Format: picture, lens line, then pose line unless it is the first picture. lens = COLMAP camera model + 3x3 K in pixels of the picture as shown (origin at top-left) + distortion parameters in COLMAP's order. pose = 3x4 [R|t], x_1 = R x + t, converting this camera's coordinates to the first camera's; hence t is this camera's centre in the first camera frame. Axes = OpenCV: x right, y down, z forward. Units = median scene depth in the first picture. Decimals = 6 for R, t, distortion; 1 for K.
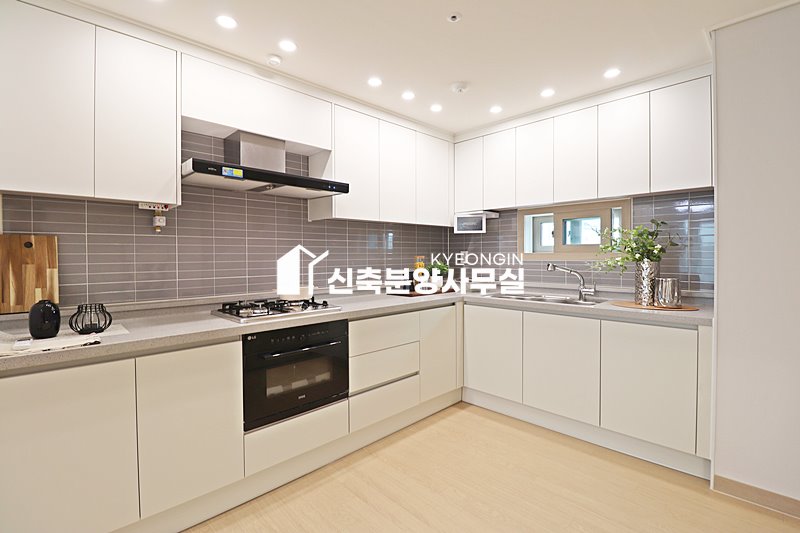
lens RADIAL K [[371.7, 0, 400.8], [0, 371.7, 259.8], [0, 0, 1]] dist [-0.000488, -0.013090]
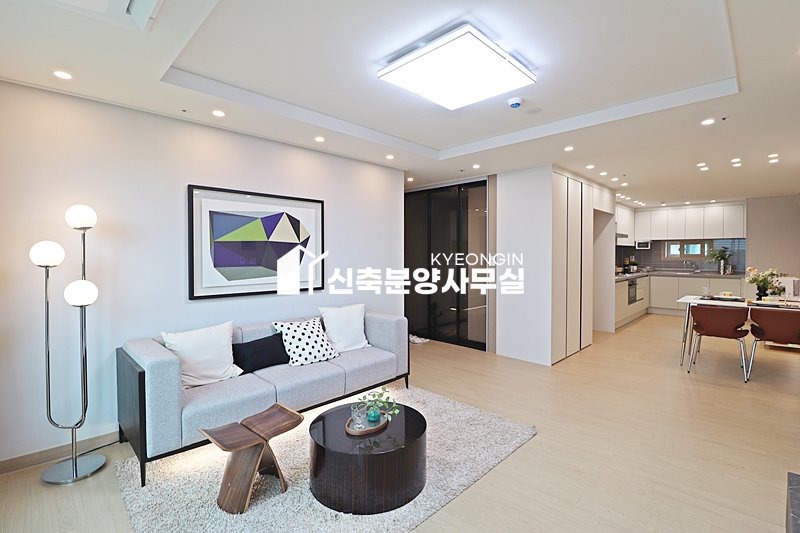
lens RADIAL K [[368.8, 0, 401.0], [0, 368.8, 260.2], [0, 0, 1]] dist [0.000582, -0.014180]
pose [[0.999871, 0.003025, 0.015785, -2.250468], [-0.003060, 0.999993, 0.002158, 0.004162], [-0.015778, -0.002206, 0.999873, -2.195262]]
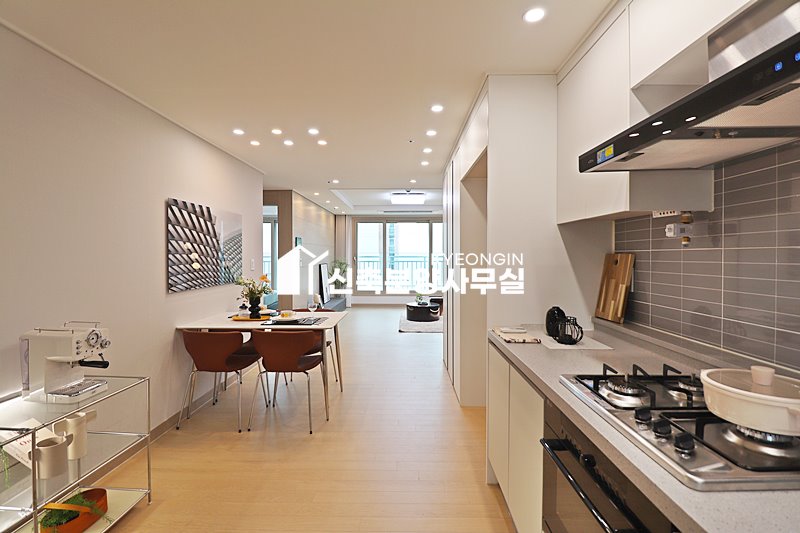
lens RADIAL K [[368.8, 0, 401.0], [0, 368.8, 260.2], [0, 0, 1]] dist [0.000582, -0.014180]
pose [[-0.709160, 0.013530, -0.704918, 0.221821], [-0.006888, 0.999635, 0.026116, -0.056139], [0.705014, 0.023376, -0.708808, 1.043819]]
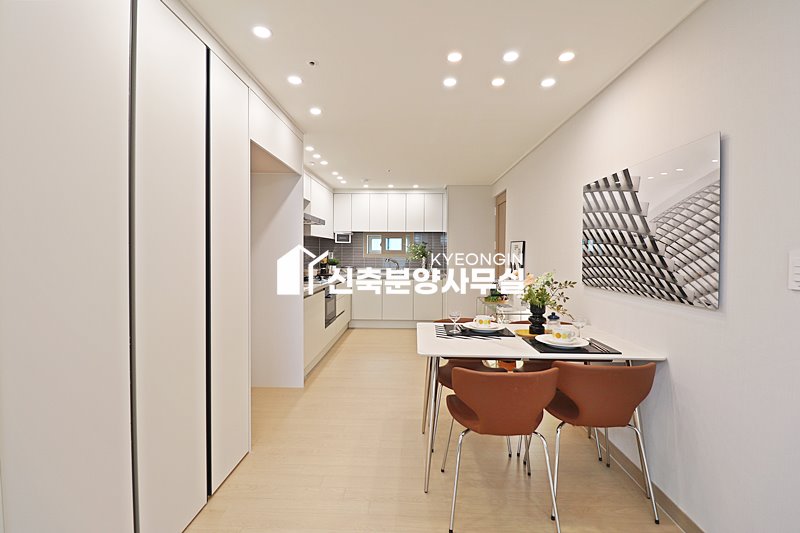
lens RADIAL K [[368.8, 0, 401.0], [0, 368.8, 260.2], [0, 0, 1]] dist [0.000582, -0.014180]
pose [[0.724323, -0.005550, 0.689439, -1.372402], [0.000466, 0.999971, 0.007561, 0.003163], [-0.689461, -0.005155, 0.724304, -0.865707]]
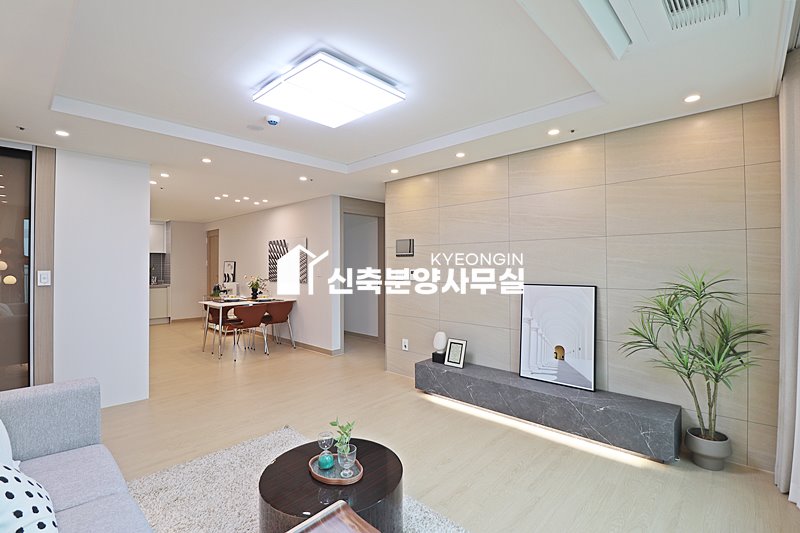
lens RADIAL K [[371.7, 0, 400.8], [0, 371.7, 259.8], [0, 0, 1]] dist [-0.000488, -0.013090]
pose [[-0.041190, 0.017797, 0.998993, -3.150553], [0.019893, 0.999658, -0.016989, -0.007006], [-0.998953, 0.019173, -0.041529, -1.342144]]
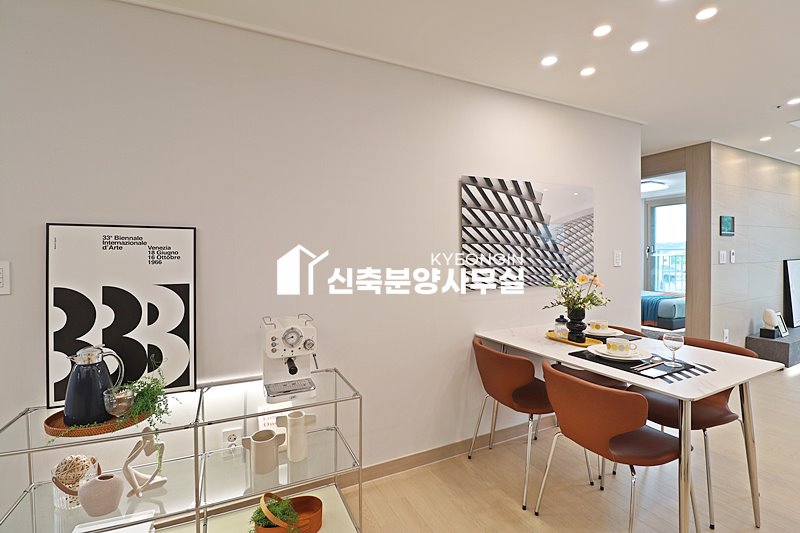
lens RADIAL K [[368.8, 0, 401.0], [0, 368.8, 260.2], [0, 0, 1]] dist [0.000582, -0.014180]
pose [[-0.950888, 0.008961, 0.309406, -0.257053], [0.019471, 0.999333, 0.030898, -0.028088], [-0.308923, 0.035405, -0.950428, 0.641780]]
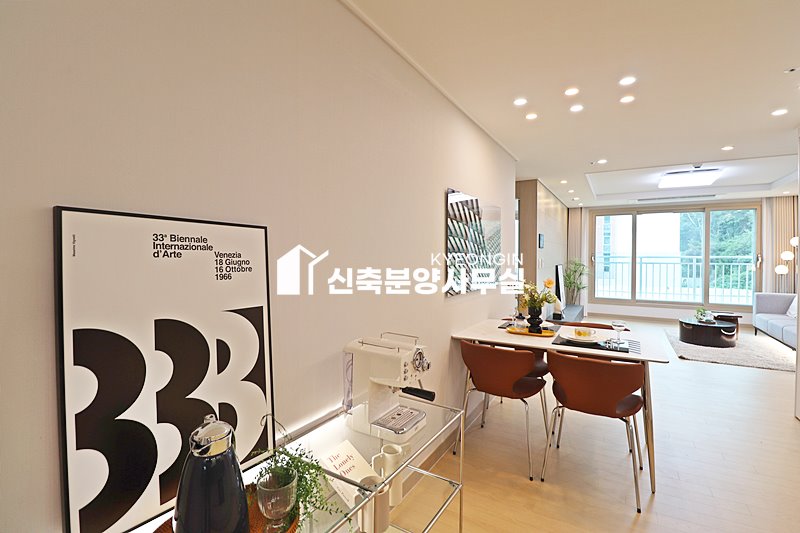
lens RADIAL K [[368.8, 0, 401.0], [0, 368.8, 260.2], [0, 0, 1]] dist [0.000582, -0.014180]
pose [[-0.965786, 0.005547, -0.259280, 0.319624], [-0.001942, 0.999588, 0.028621, -0.046540], [0.259332, 0.028145, -0.965378, 0.624712]]
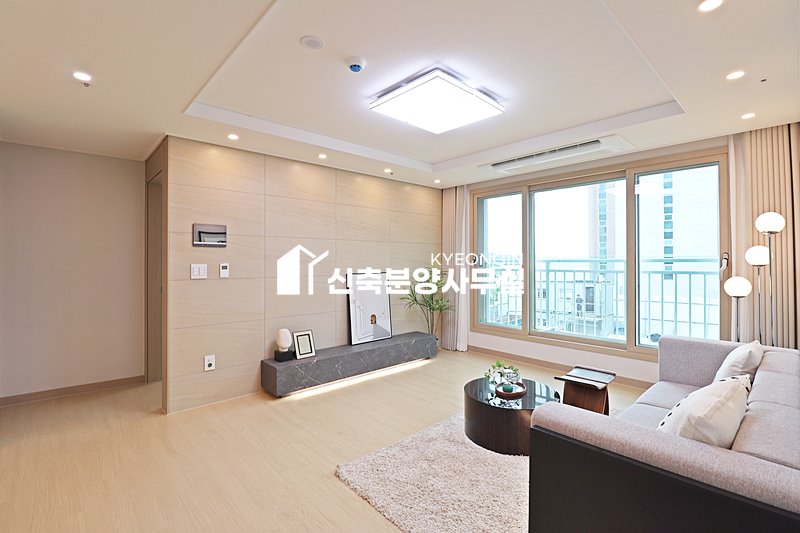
lens RADIAL K [[368.8, 0, 401.0], [0, 368.8, 260.2], [0, 0, 1]] dist [0.000582, -0.014180]
pose [[-0.999569, 0.007039, 0.028486, -1.990938], [0.007330, 0.999922, 0.010117, -0.013338], [-0.028413, 0.010321, -0.999543, 0.019918]]
